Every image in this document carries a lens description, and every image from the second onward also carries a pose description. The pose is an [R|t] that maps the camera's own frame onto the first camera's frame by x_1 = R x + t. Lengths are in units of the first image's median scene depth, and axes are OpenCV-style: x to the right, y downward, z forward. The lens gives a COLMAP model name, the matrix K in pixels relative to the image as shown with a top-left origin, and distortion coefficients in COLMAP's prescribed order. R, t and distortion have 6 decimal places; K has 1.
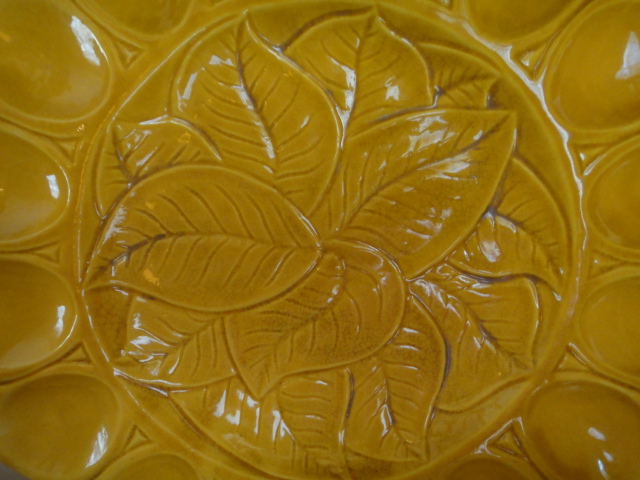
lens RADIAL K [[484.2, 0, 317.6], [0, 484.2, 240.1], [0, 0, 1]] dist [0.015593, 0.003598]
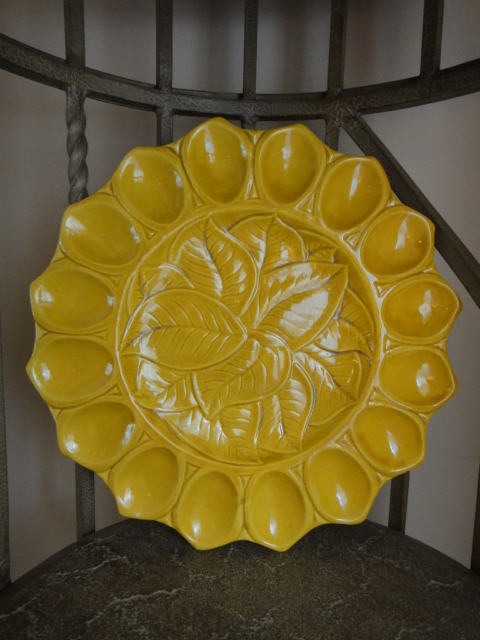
lens RADIAL K [[484.2, 0, 241.1], [0, 484.2, 322.0], [0, 0, 1]] dist [0.015593, 0.003598]
pose [[0.999104, 0.012578, 0.040418, -0.089956], [-0.010246, 0.998299, -0.057390, 0.074986], [-0.041071, 0.056925, 0.997533, -0.867628]]
